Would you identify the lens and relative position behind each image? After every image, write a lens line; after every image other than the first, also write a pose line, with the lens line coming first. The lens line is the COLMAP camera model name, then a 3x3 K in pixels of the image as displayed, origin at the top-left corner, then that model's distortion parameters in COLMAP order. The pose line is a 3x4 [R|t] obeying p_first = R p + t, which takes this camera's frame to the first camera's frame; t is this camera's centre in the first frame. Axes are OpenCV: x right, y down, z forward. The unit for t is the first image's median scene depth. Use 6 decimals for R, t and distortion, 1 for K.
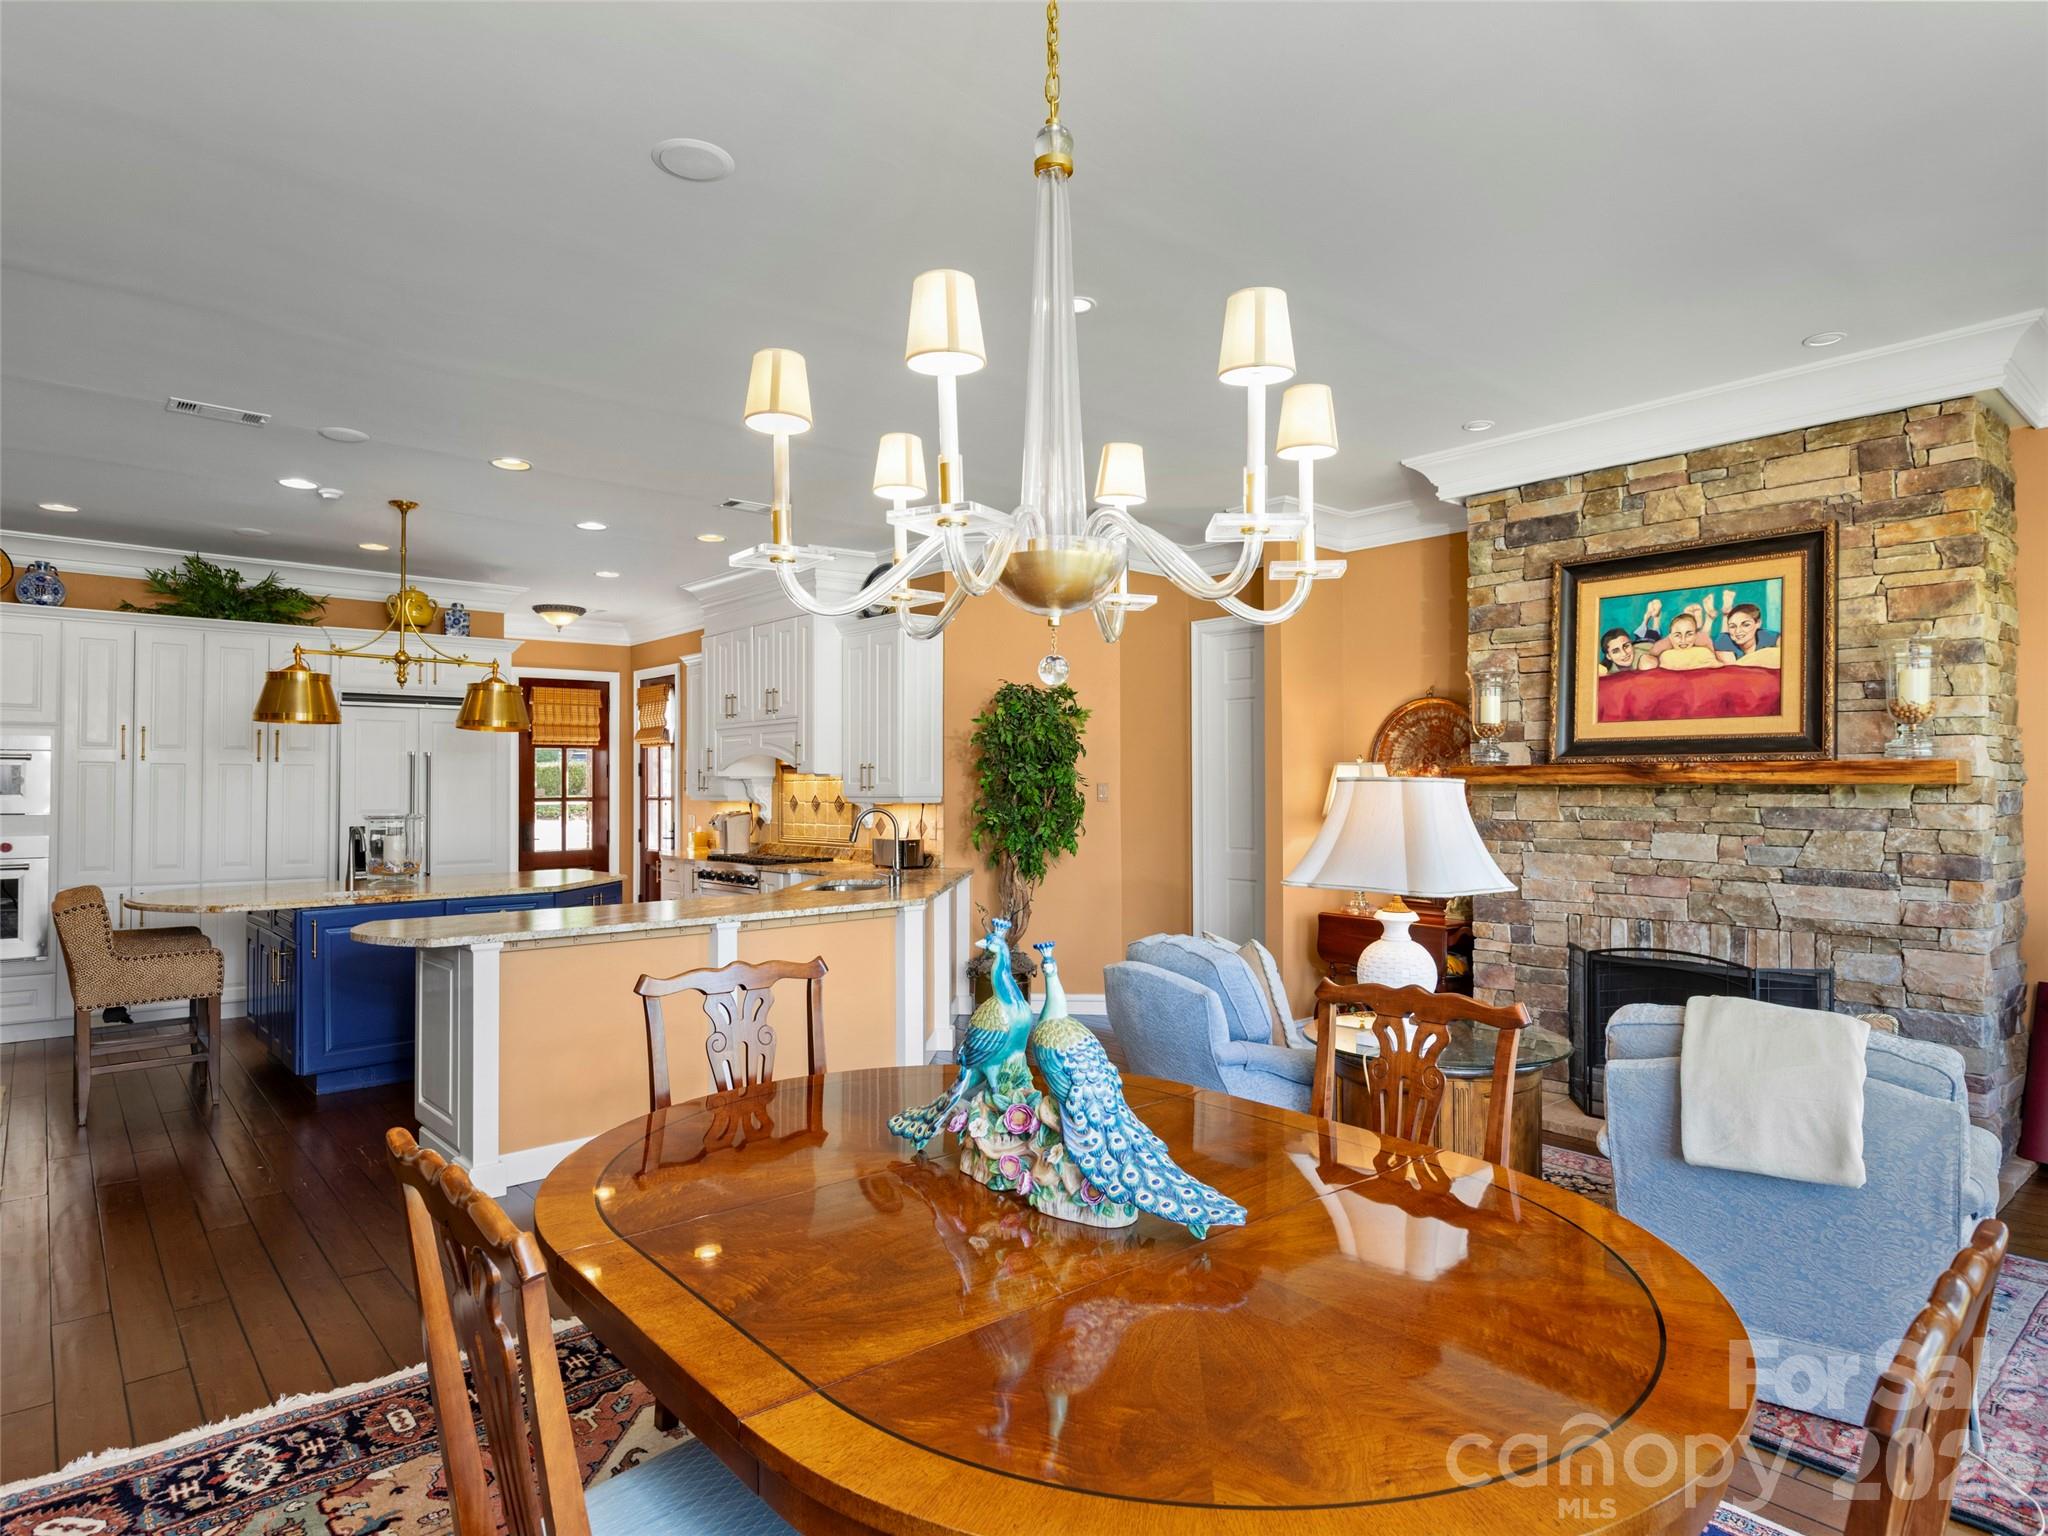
lens RADIAL K [[1177.7, 0, 1049.0], [0, 1177.7, 766.4], [0, 0, 1]] dist [0.001977, 0.000324]
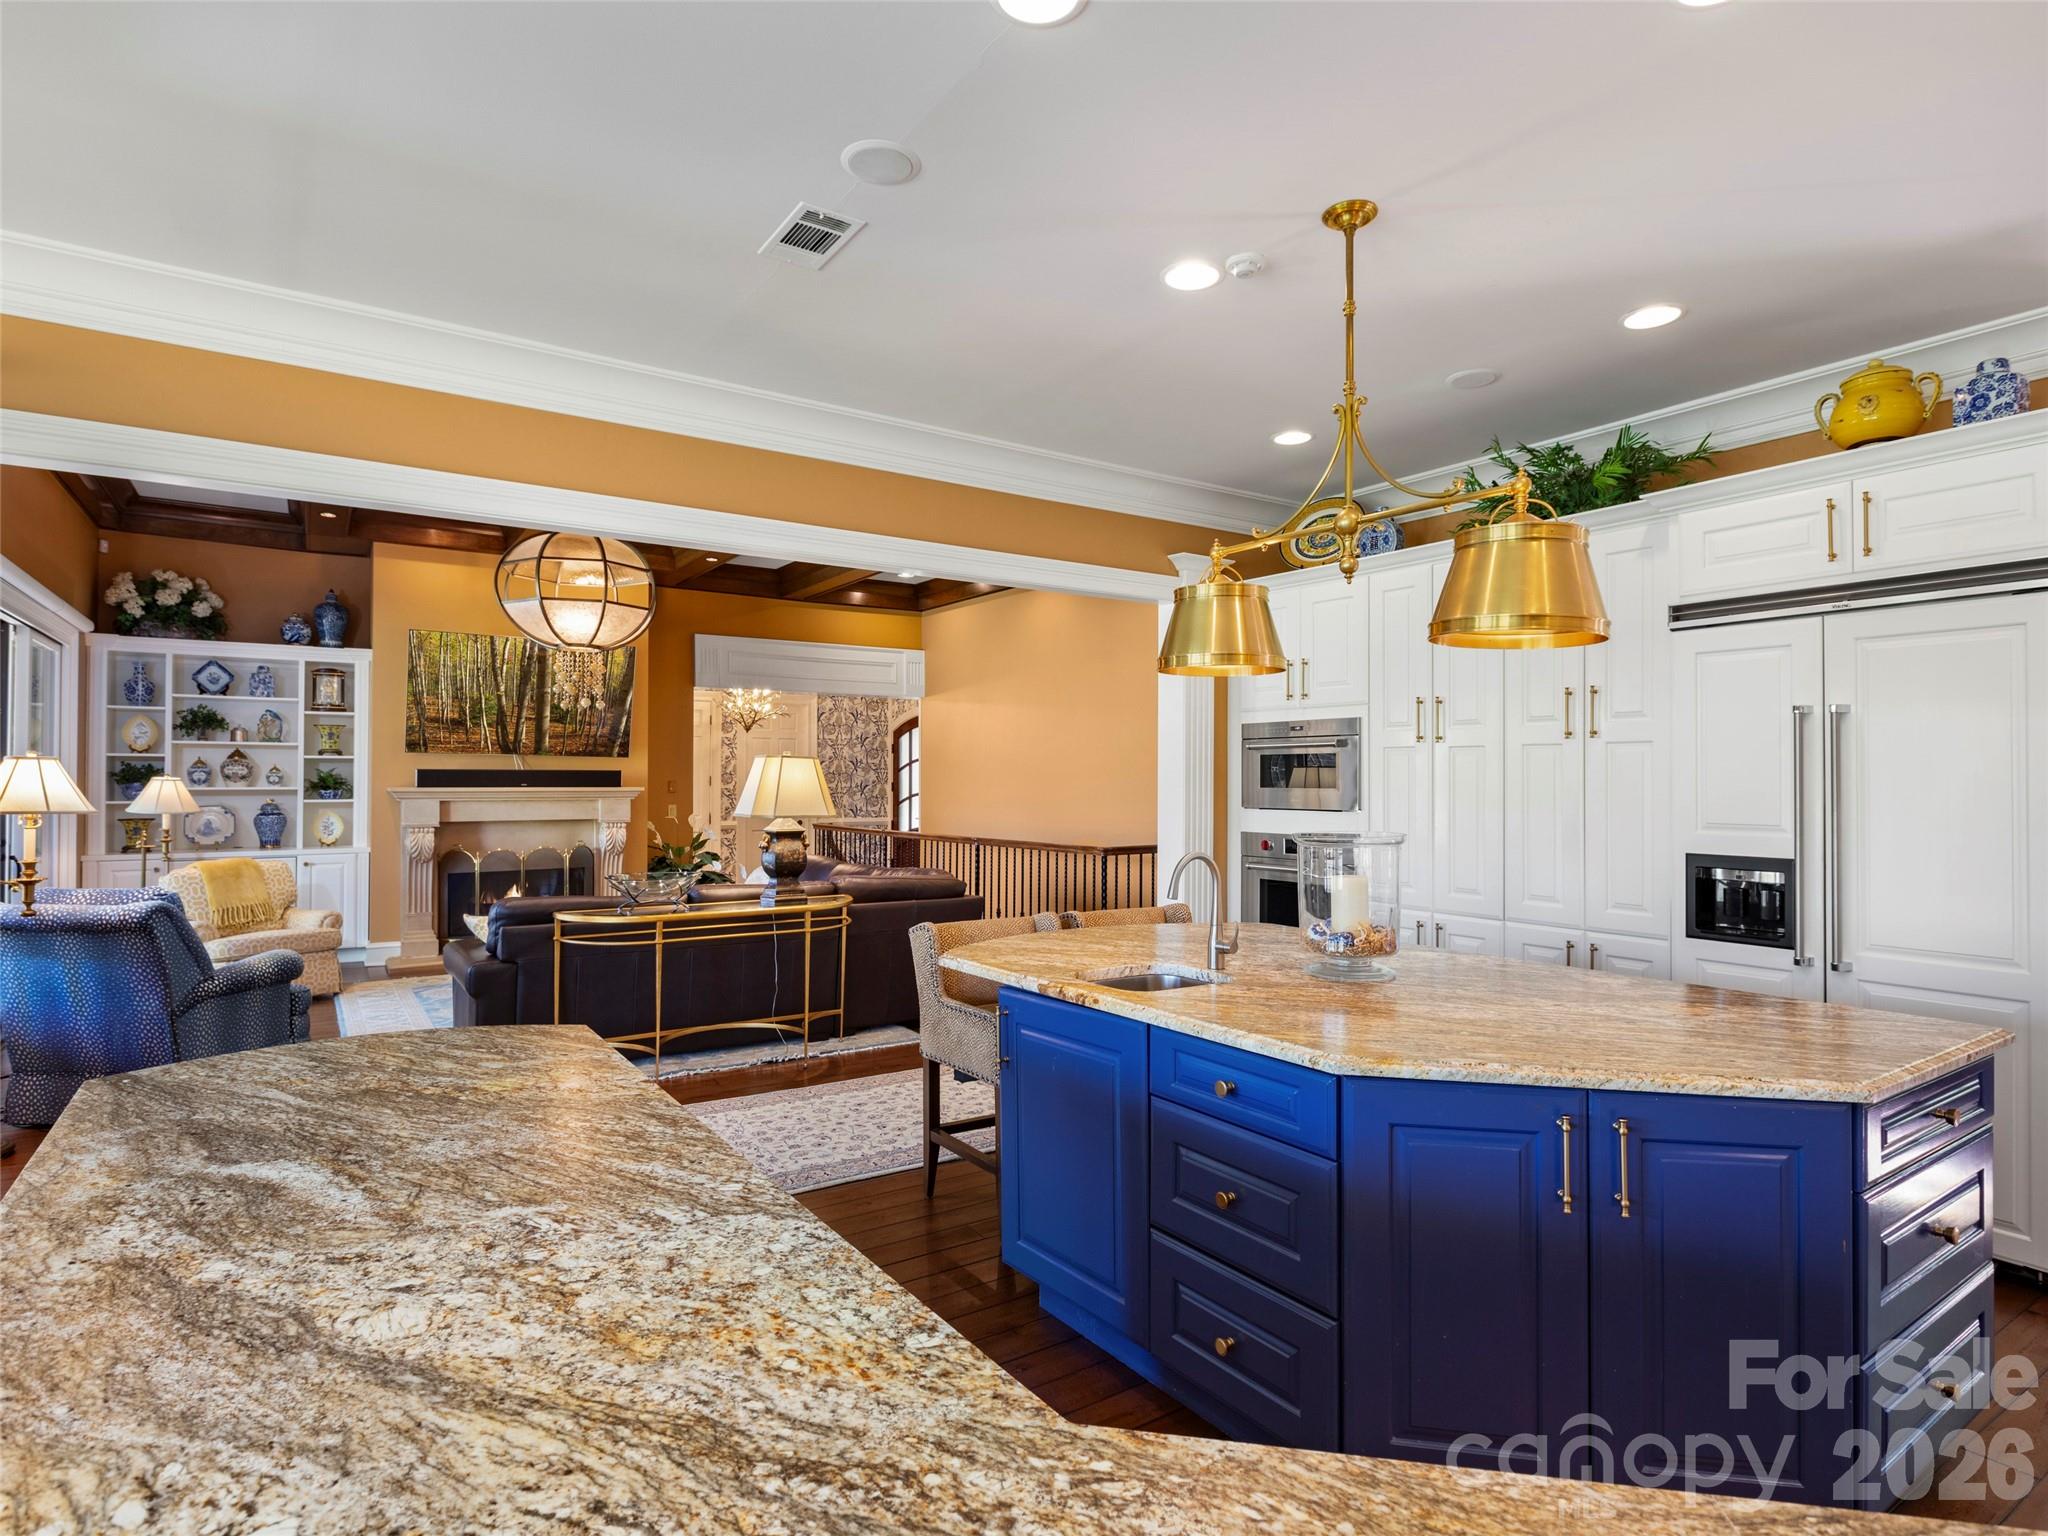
lens RADIAL K [[1097.1, 0, 999.7], [0, 1097.1, 769.6], [0, 0, 1]] dist [-0.000136, -0.000809]
pose [[-0.138593, -0.004792, -0.990338, -0.084496], [0.017428, 0.999822, -0.007277, 0.017046], [0.990196, -0.018268, -0.138485, 1.150224]]
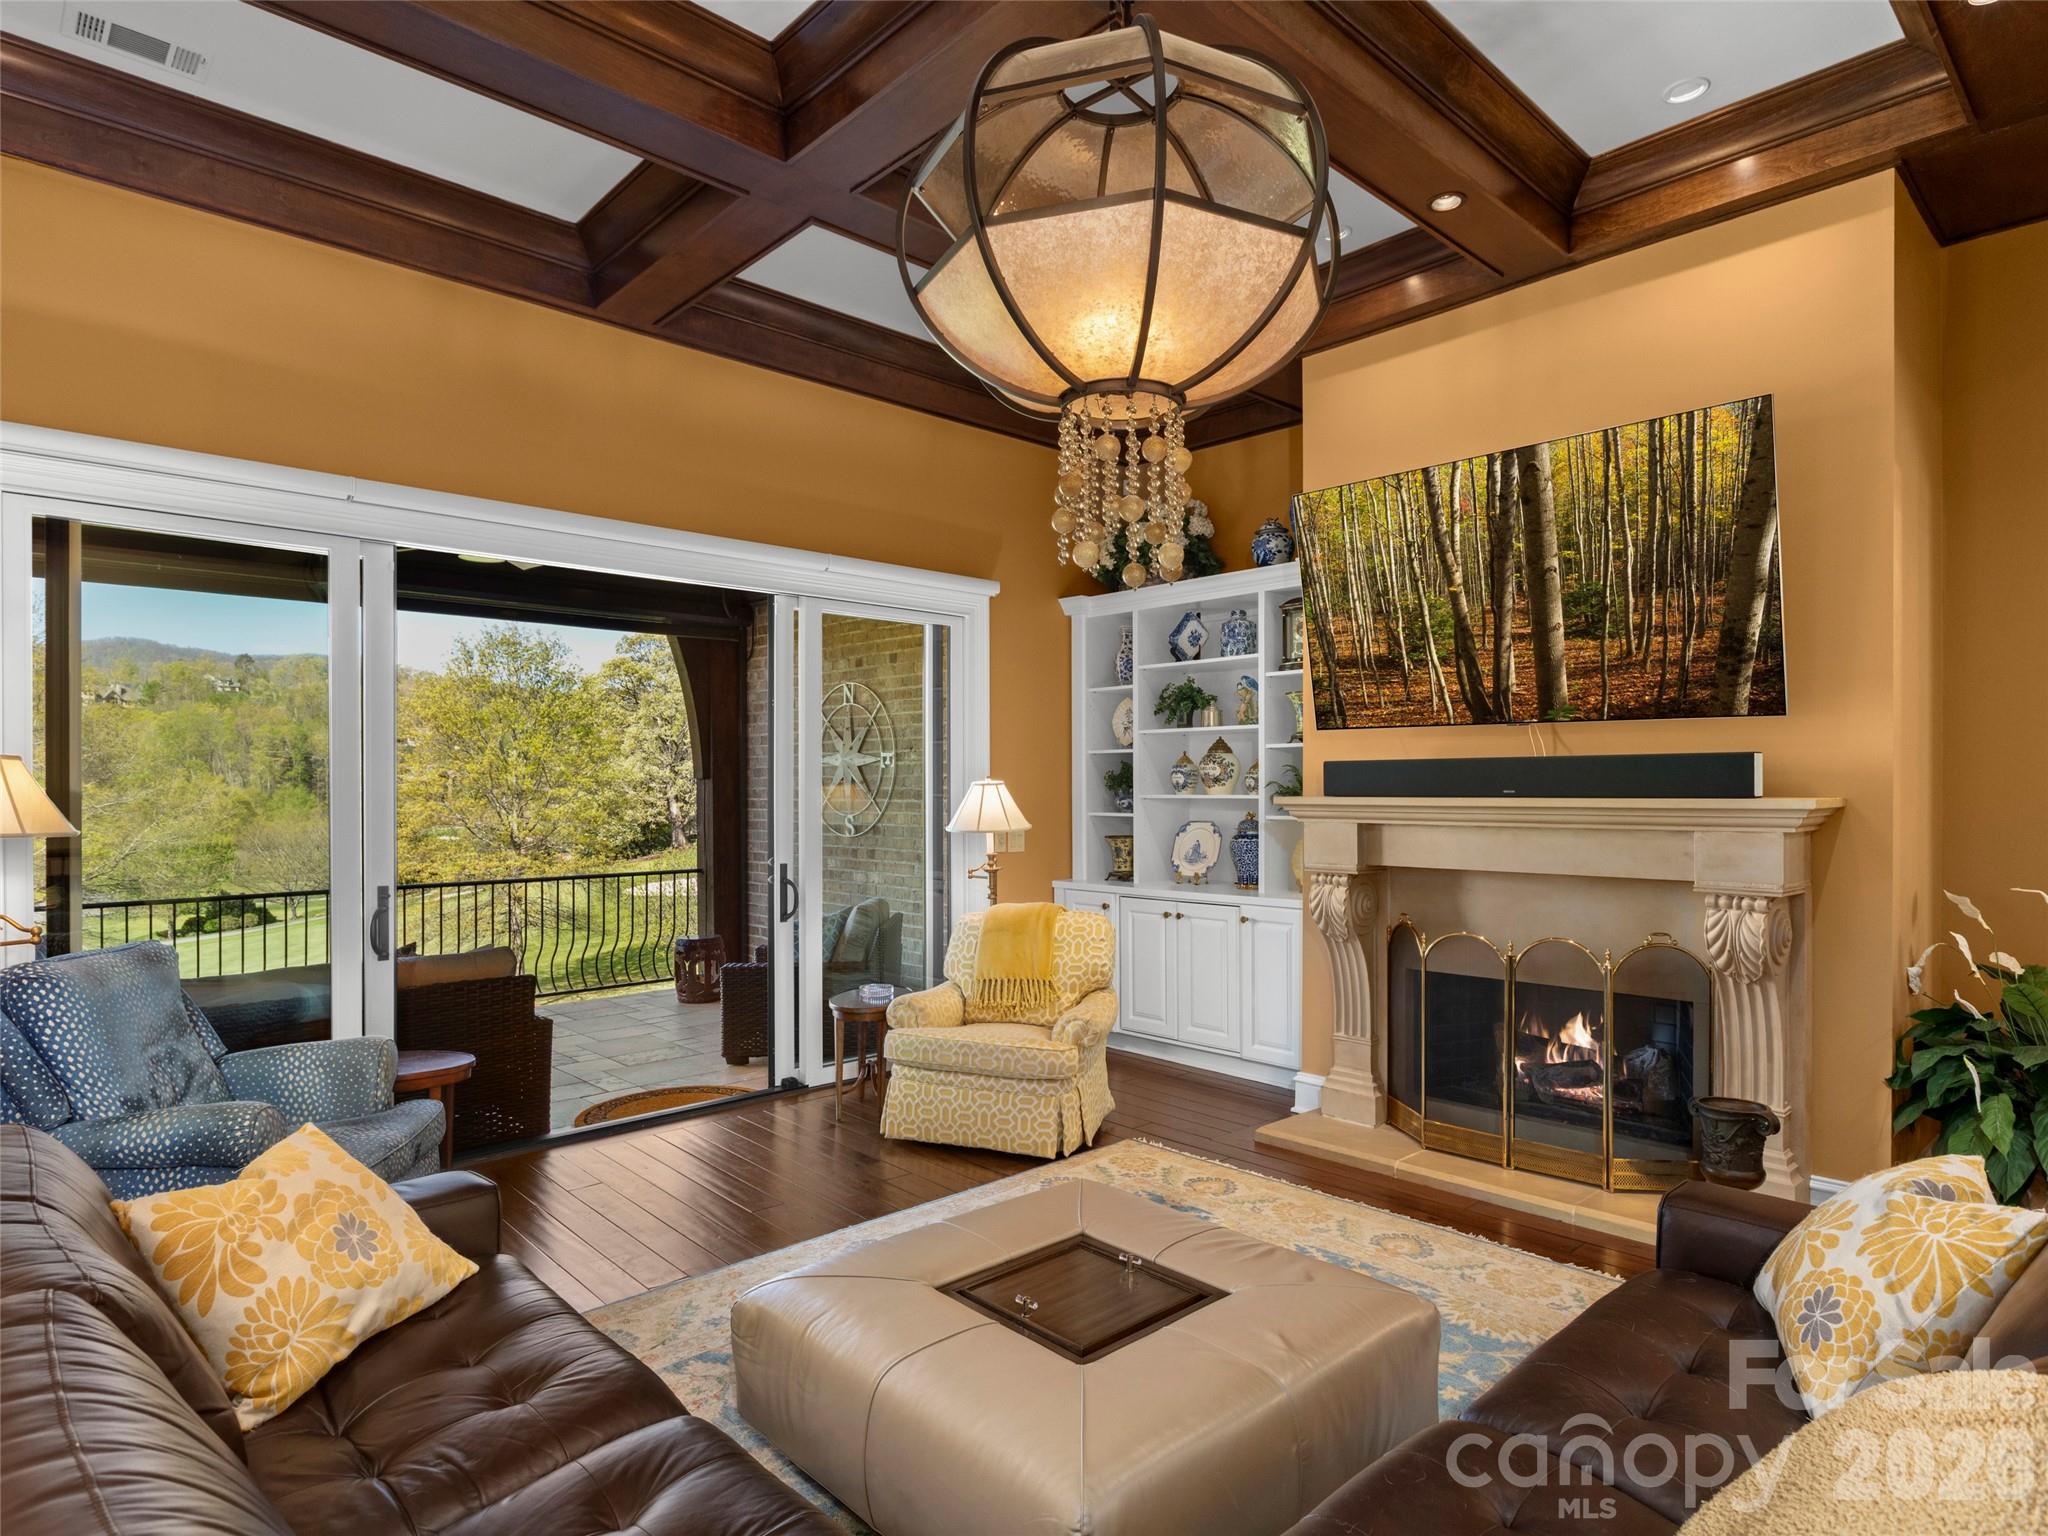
lens RADIAL K [[1148.9, 0, 1013.3], [0, 1148.9, 775.0], [0, 0, 1]] dist [0.007167, 0.000516]
pose [[-0.999582, 0.007107, -0.028039, -1.338269], [0.007964, 0.999502, -0.030541, 0.026190], [0.027808, -0.030751, -0.999140, 0.944131]]
